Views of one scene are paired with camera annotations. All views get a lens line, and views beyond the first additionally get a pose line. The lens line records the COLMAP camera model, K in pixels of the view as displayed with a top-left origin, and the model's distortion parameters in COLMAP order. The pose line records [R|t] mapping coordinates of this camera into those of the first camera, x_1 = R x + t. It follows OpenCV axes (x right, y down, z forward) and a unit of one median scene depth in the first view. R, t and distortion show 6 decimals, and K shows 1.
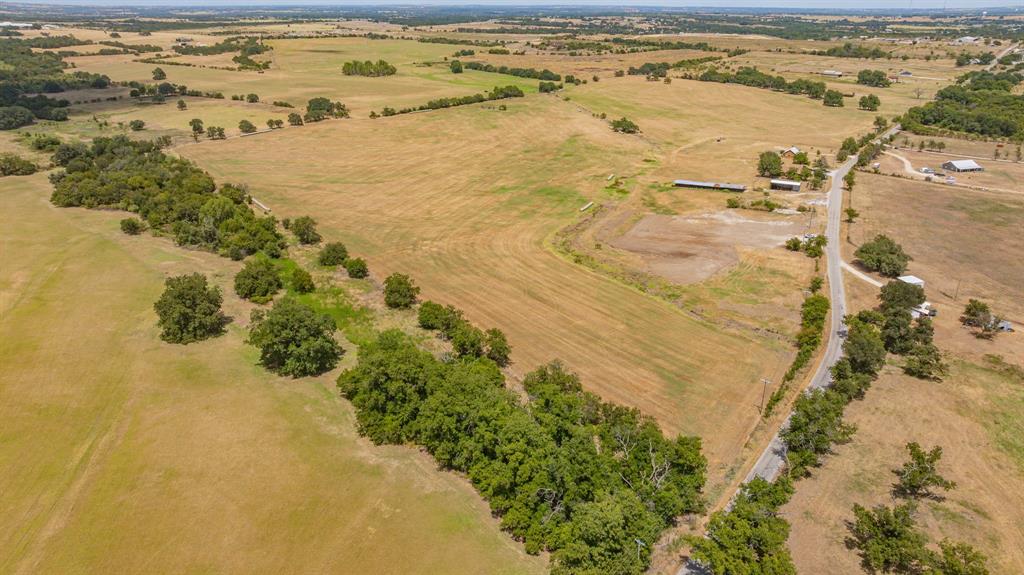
lens RADIAL K [[723.1, 0, 515.0], [0, 723.1, 285.9], [0, 0, 1]] dist [-0.041215, 0.041242]
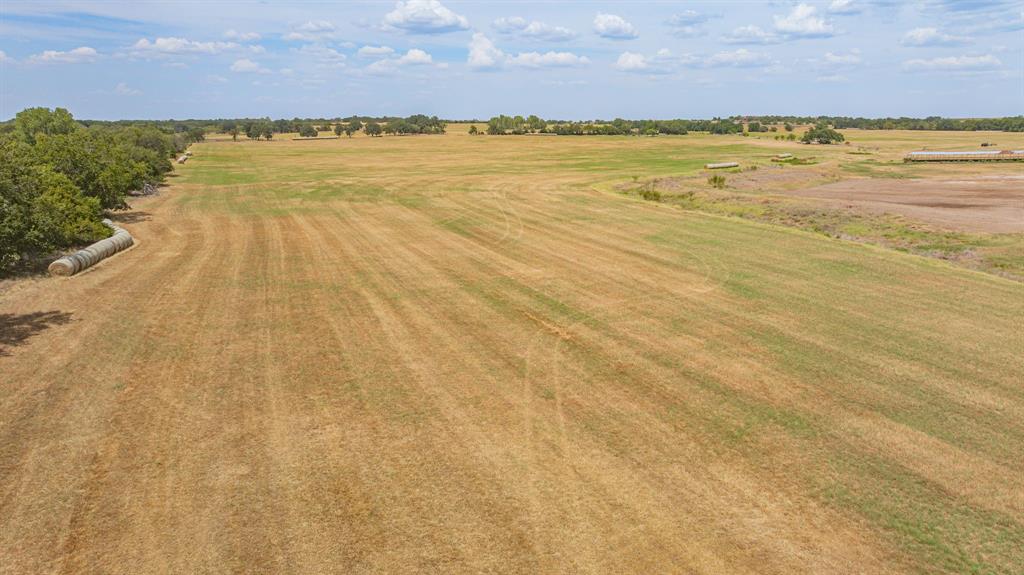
lens RADIAL K [[723.1, 0, 511.9], [0, 723.1, 285.9], [0, 0, 1]] dist [-0.041215, 0.041242]
pose [[0.962003, 0.052780, -0.267888, 0.085324], [-0.094804, 0.984665, -0.146446, 0.052937], [0.256051, 0.166278, 0.952255, 0.437449]]
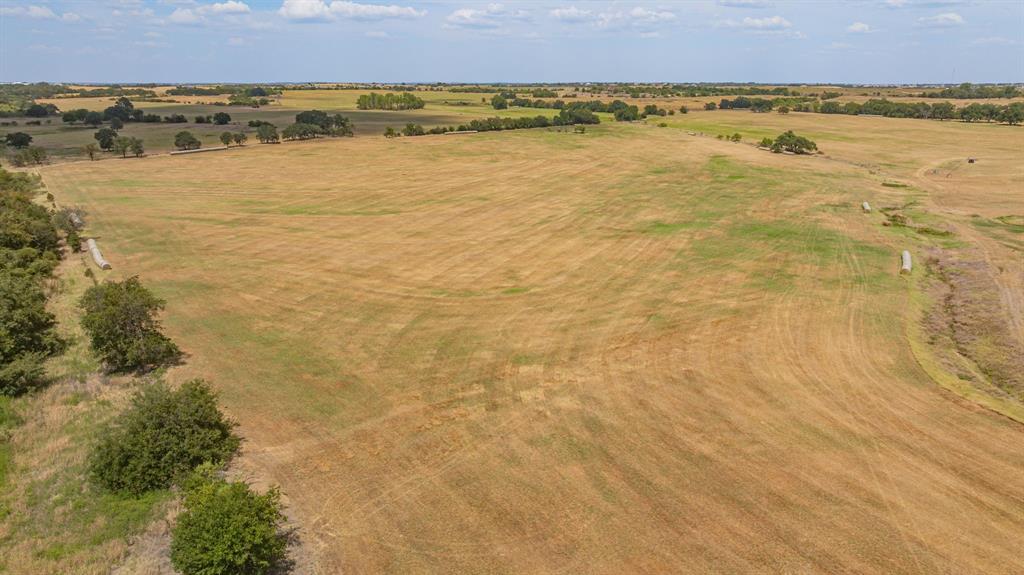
lens RADIAL K [[723.1, 0, 513.9], [0, 723.1, 291.3], [0, 0, 1]] dist [-0.041215, 0.041242]
pose [[0.999426, 0.005617, -0.033406, -0.089655], [-0.008702, 0.995635, -0.092930, -0.049072], [0.032738, 0.093167, 0.995112, 0.532411]]
